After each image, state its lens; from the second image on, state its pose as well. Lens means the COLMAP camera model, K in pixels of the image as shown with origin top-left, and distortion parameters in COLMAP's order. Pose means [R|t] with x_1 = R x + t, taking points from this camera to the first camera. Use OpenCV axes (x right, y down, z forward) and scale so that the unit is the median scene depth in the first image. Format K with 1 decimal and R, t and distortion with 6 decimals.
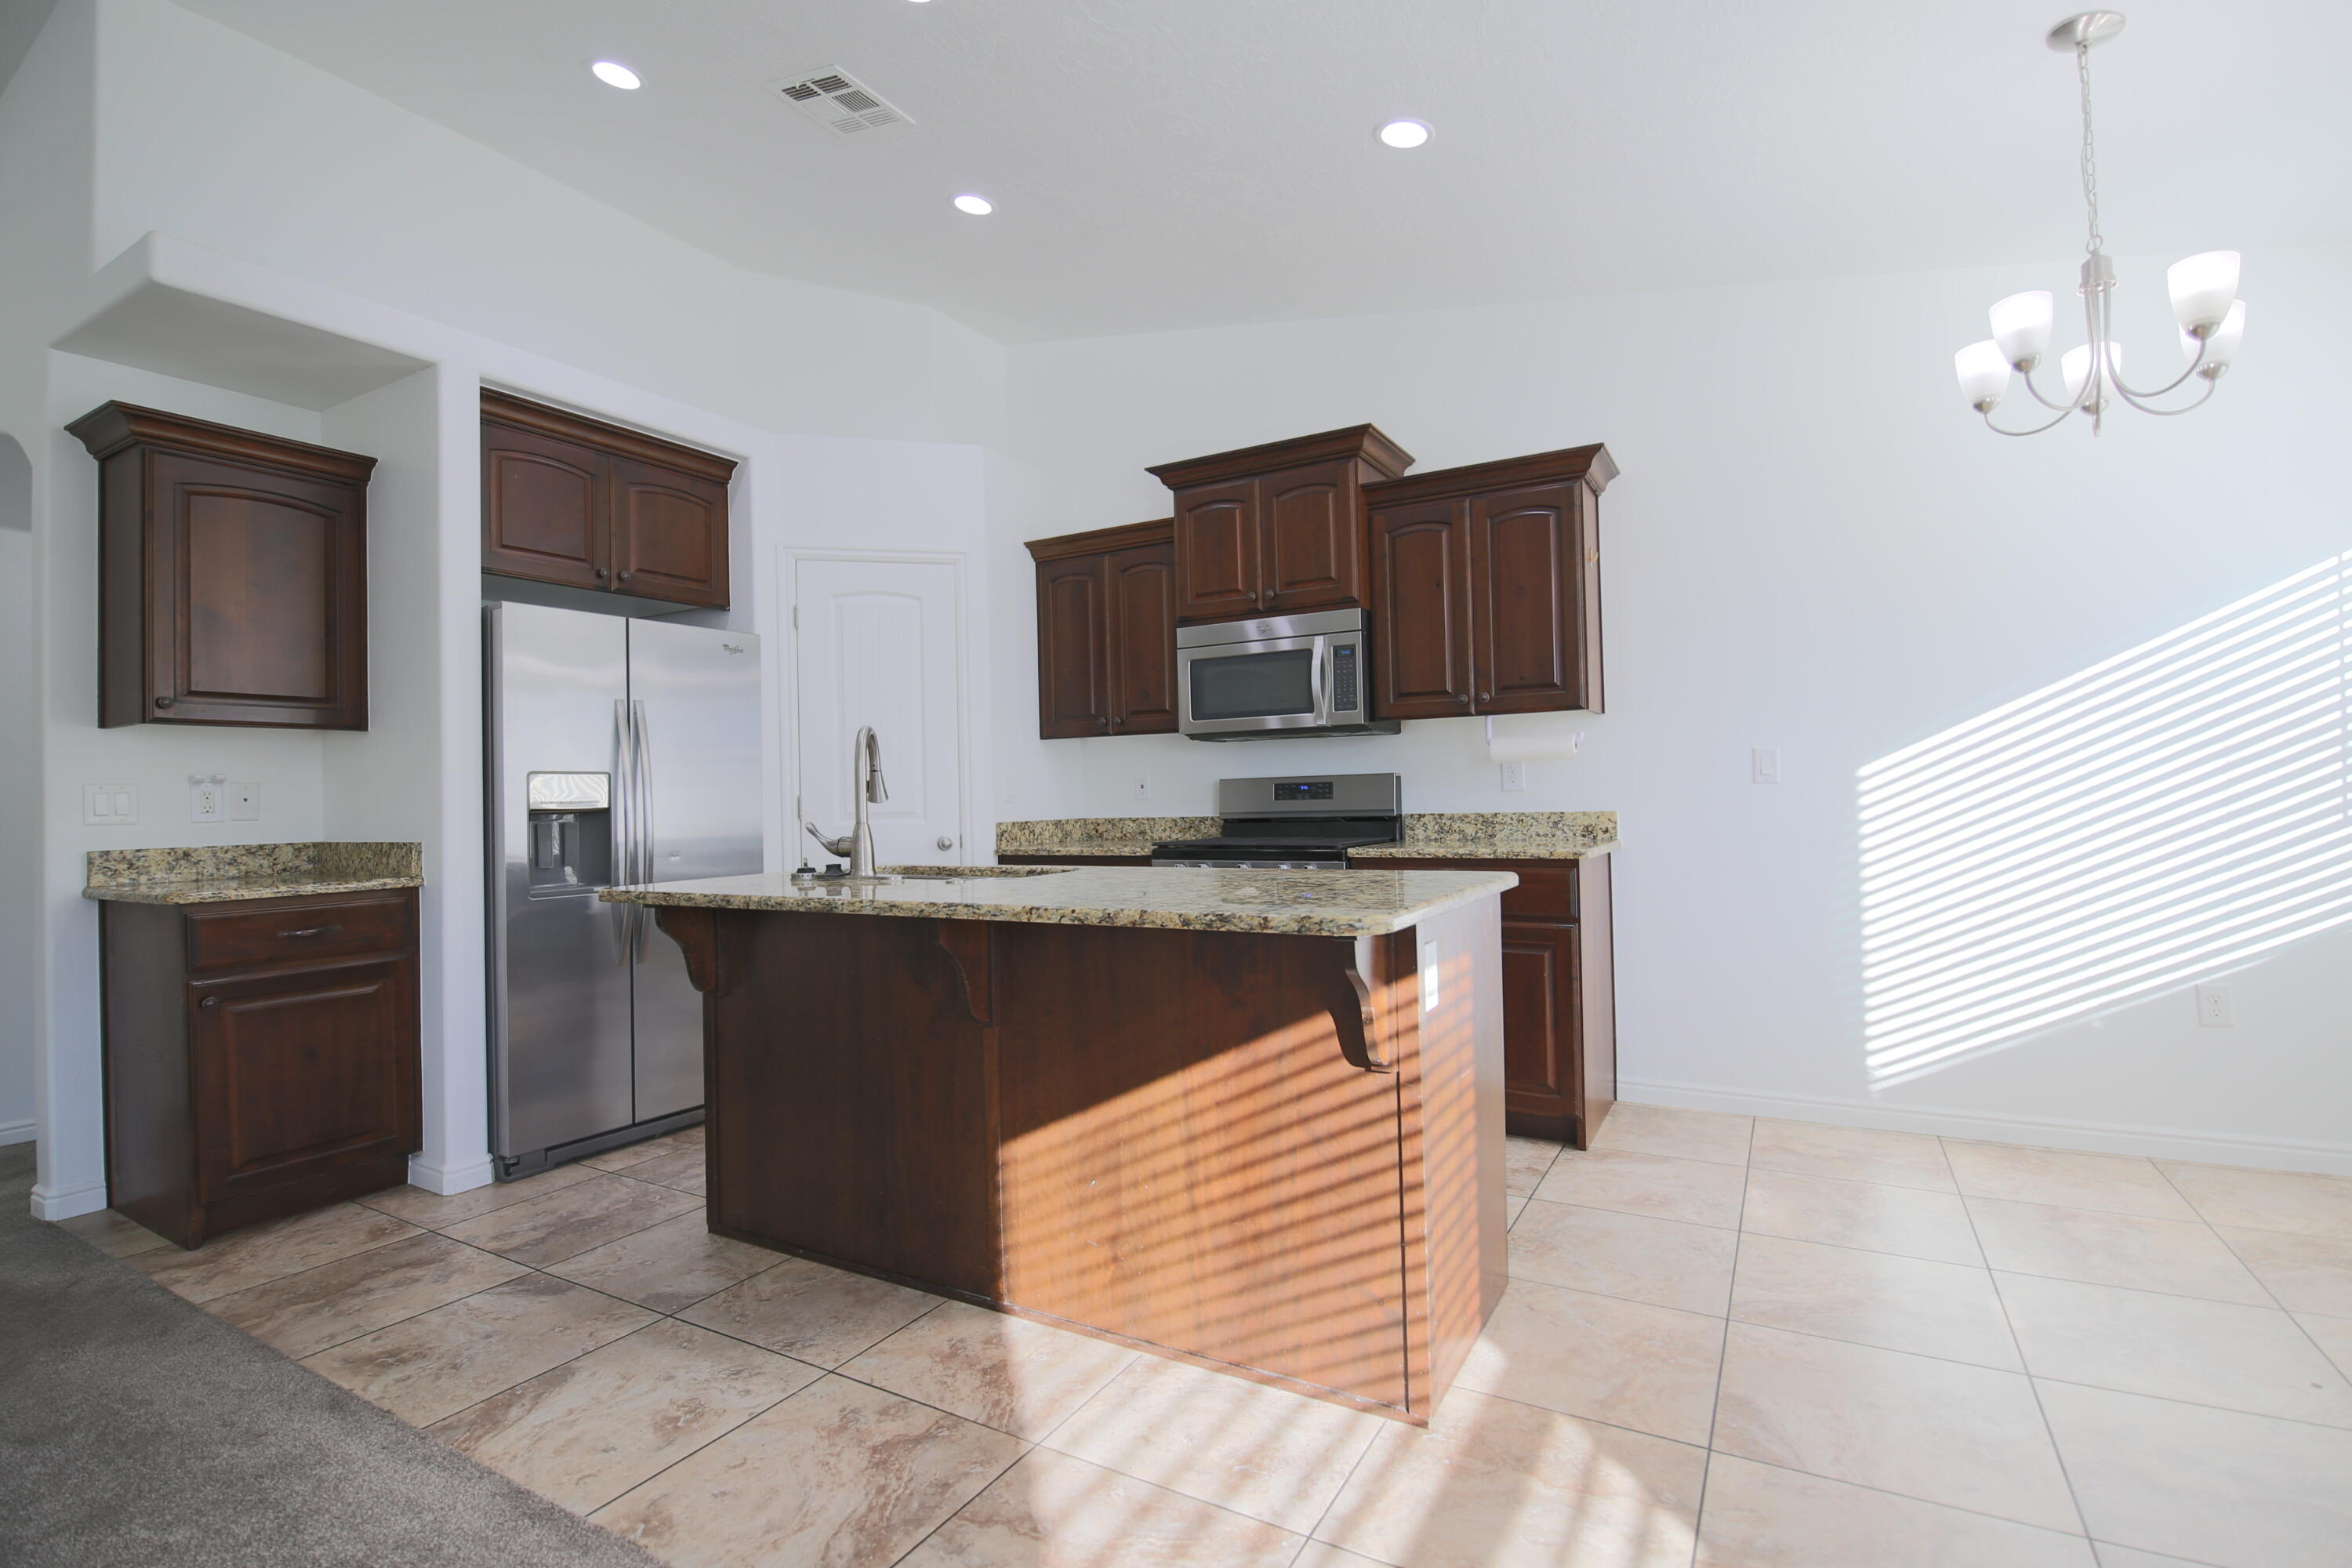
lens RADIAL K [[1075.4, 0, 1177.3], [0, 1075.4, 784.7], [0, 0, 1]] dist [-0.007630, -0.006098]
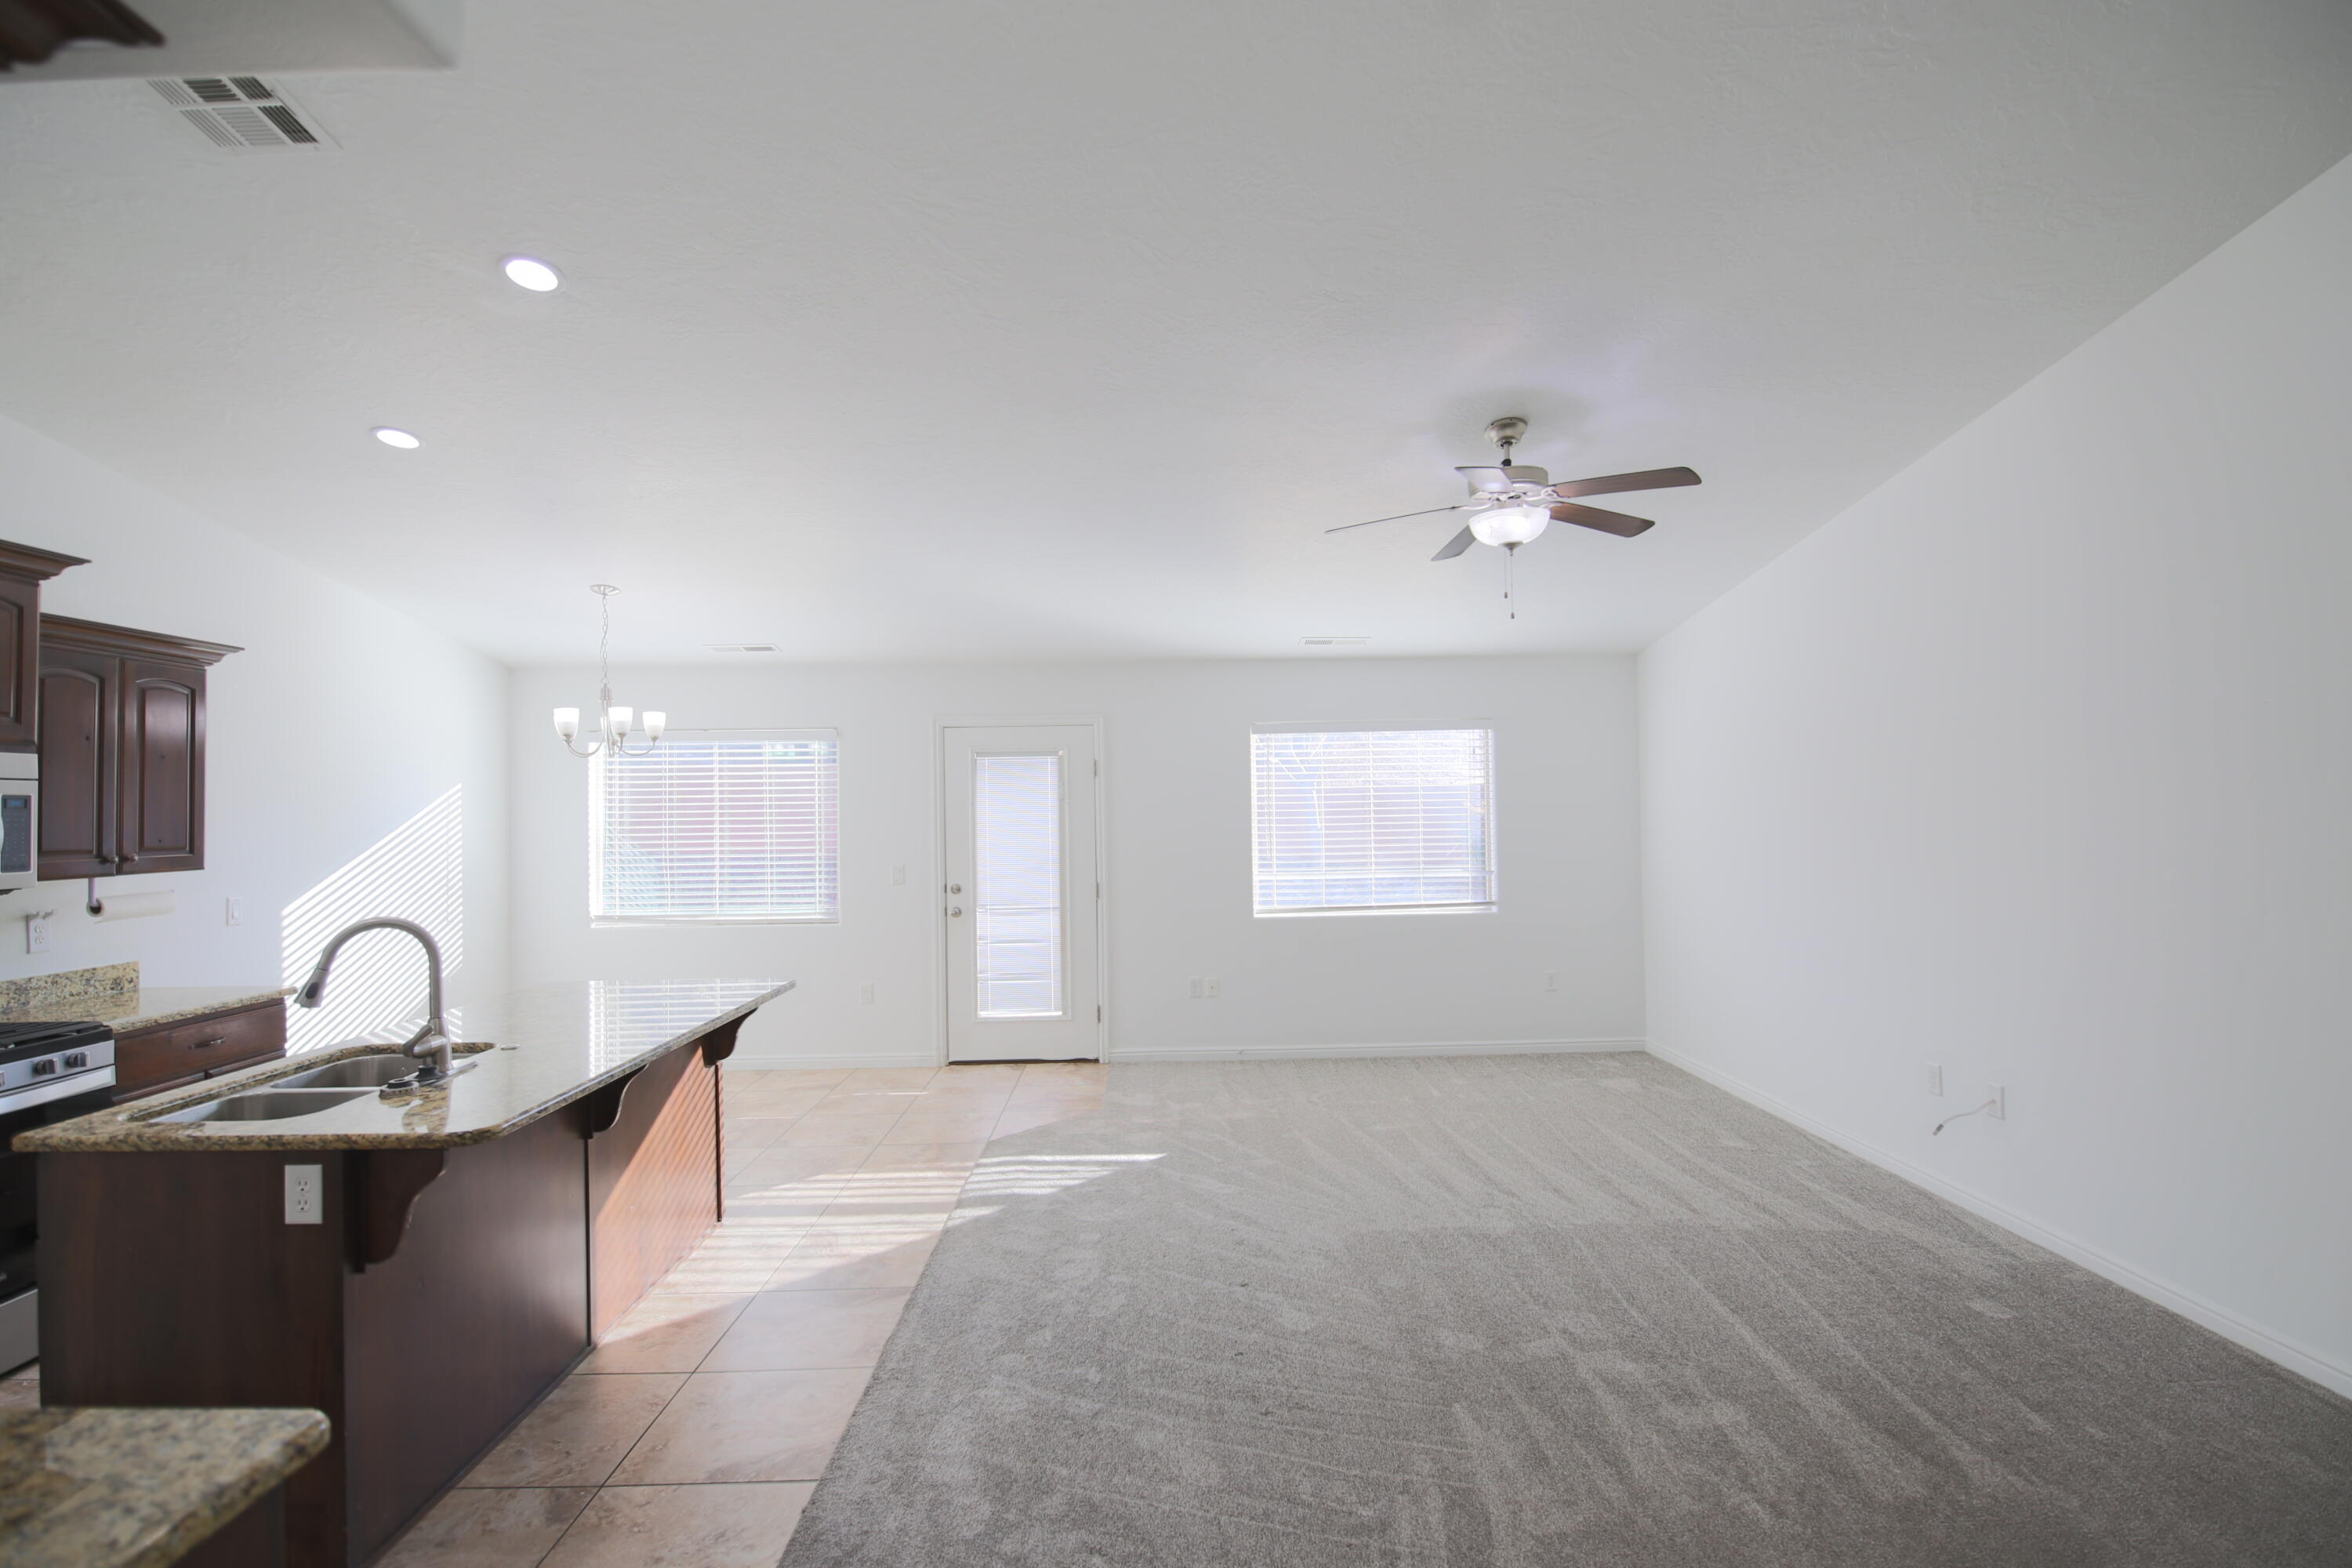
lens RADIAL K [[1075.4, 0, 1176.7], [0, 1075.4, 786.1], [0, 0, 1]] dist [-0.007630, -0.006098]
pose [[-0.517088, 0.048256, 0.854571, -1.246353], [0.019557, 0.998815, -0.044568, -0.098326], [-0.855709, -0.006333, -0.517419, 0.779679]]
